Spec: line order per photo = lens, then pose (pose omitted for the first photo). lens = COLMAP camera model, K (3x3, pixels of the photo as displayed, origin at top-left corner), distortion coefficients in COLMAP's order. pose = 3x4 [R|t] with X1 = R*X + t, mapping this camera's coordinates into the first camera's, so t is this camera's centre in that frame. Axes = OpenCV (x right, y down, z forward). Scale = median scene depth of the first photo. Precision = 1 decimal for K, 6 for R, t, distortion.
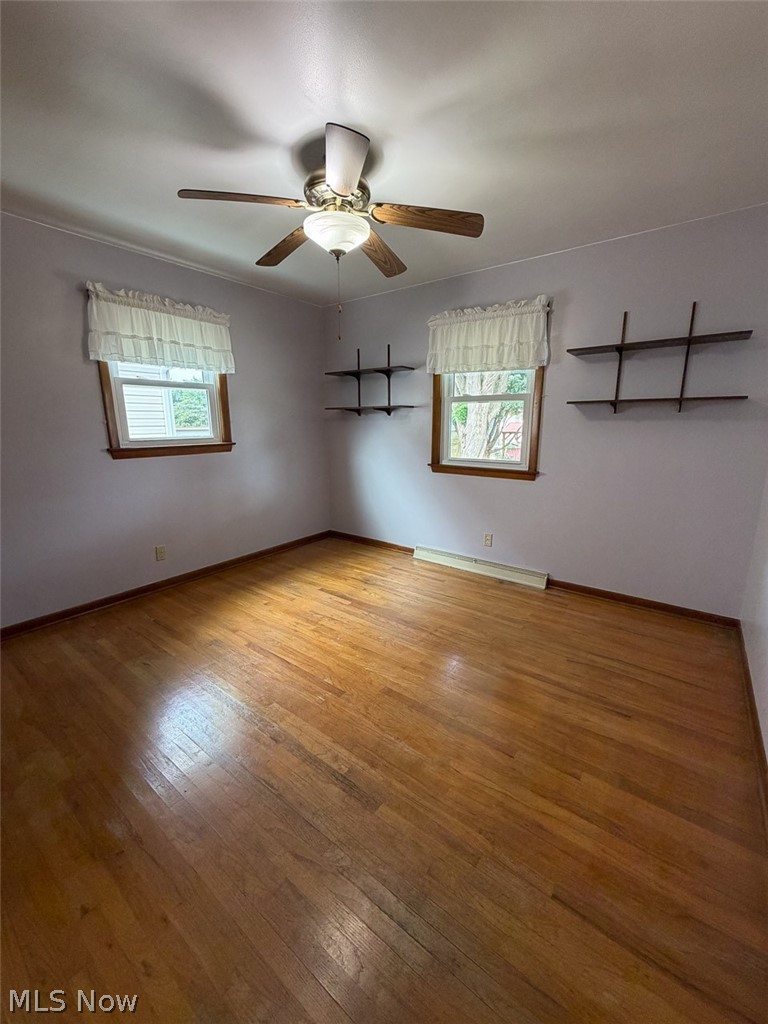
lens RADIAL K [[412.0, 0, 386.3], [0, 412.0, 513.4], [0, 0, 1]] dist [-0.002424, -0.000141]
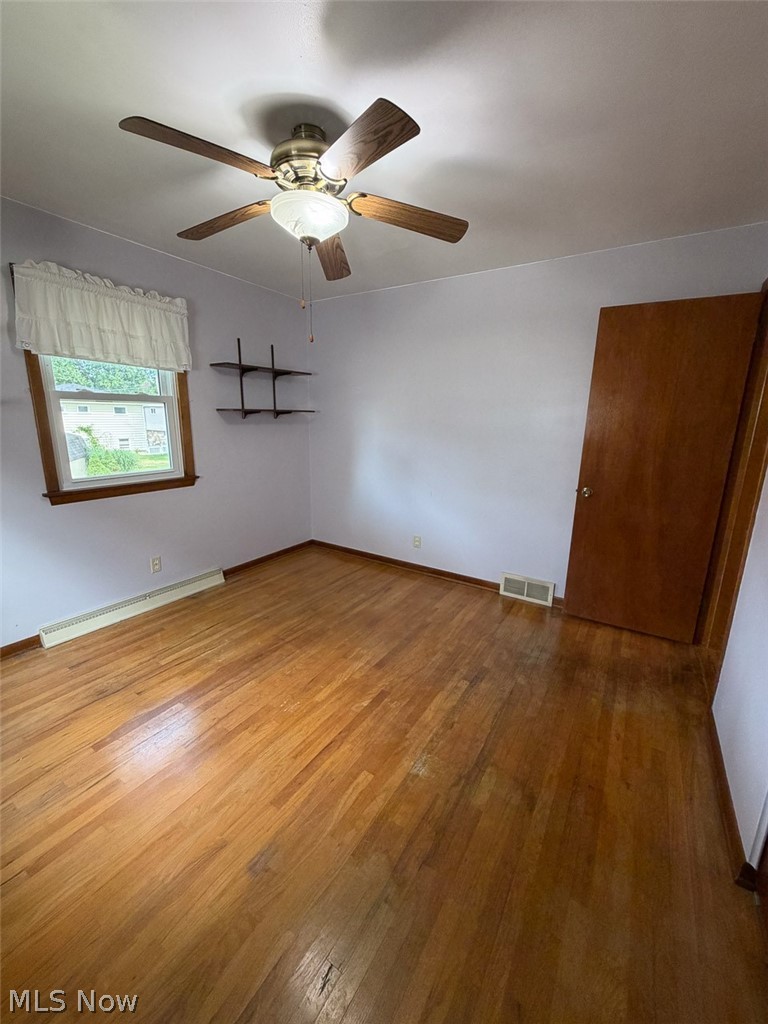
lens RADIAL K [[412.0, 0, 384.1], [0, 412.0, 511.7], [0, 0, 1]] dist [-0.002424, -0.000141]
pose [[-0.091795, -0.224583, 0.970122, -0.709183], [0.202095, 0.949758, 0.238992, -0.175510], [-0.975054, 0.217995, -0.041796, 0.650363]]
